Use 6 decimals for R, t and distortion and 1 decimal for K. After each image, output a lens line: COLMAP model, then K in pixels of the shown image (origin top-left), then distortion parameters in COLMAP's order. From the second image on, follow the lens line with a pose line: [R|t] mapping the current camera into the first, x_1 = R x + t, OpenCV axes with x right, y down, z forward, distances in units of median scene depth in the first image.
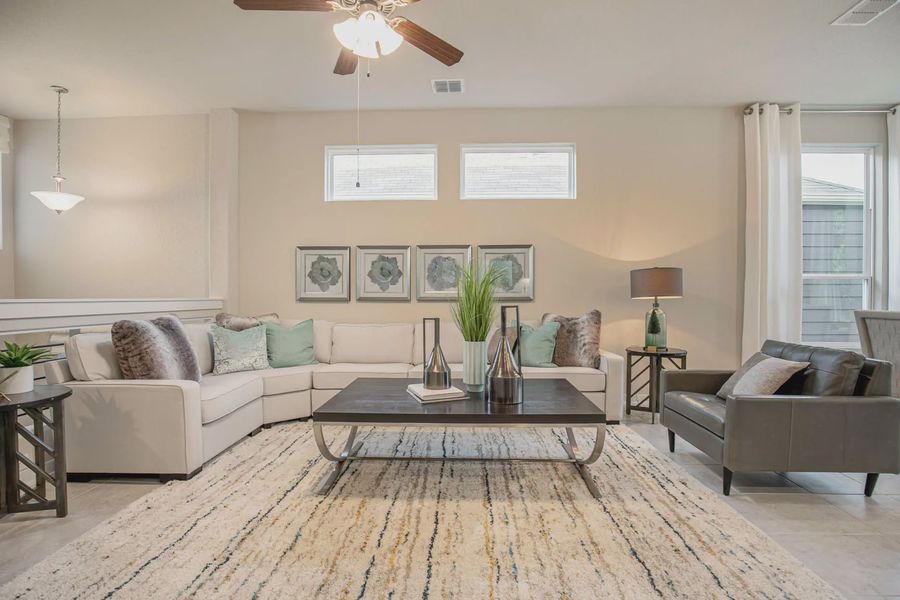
lens RADIAL K [[420.0, 0, 452.5], [0, 420.0, 302.7], [0, 0, 1]] dist [-0.029821, 0.003890]
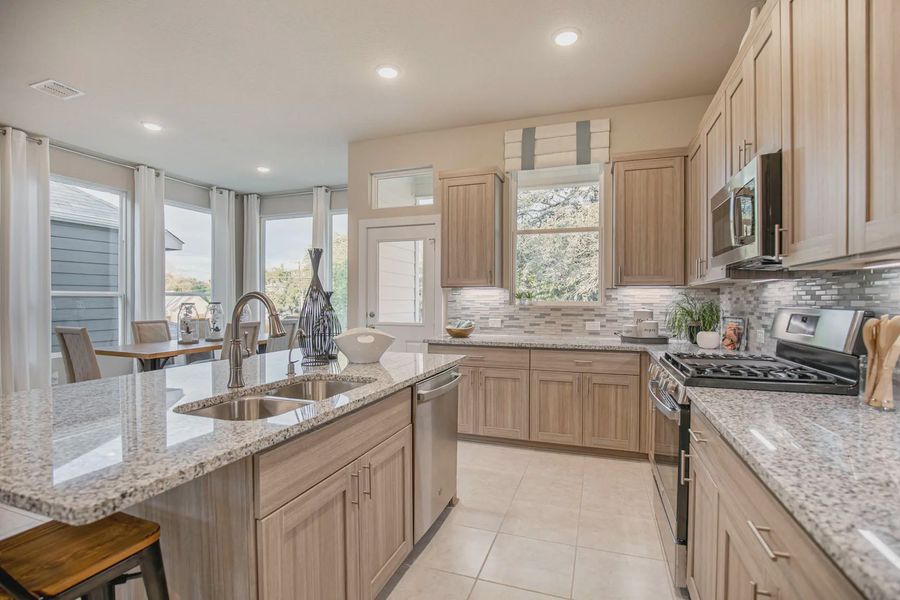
lens RADIAL K [[420.0, 0, 448.9], [0, 420.0, 298.9], [0, 0, 1]] dist [-0.029821, 0.003890]
pose [[0.313572, 0.001899, 0.949563, 0.166580], [0.012149, 0.999908, -0.006011, -0.035693], [-0.949487, 0.013421, 0.313520, -0.458098]]
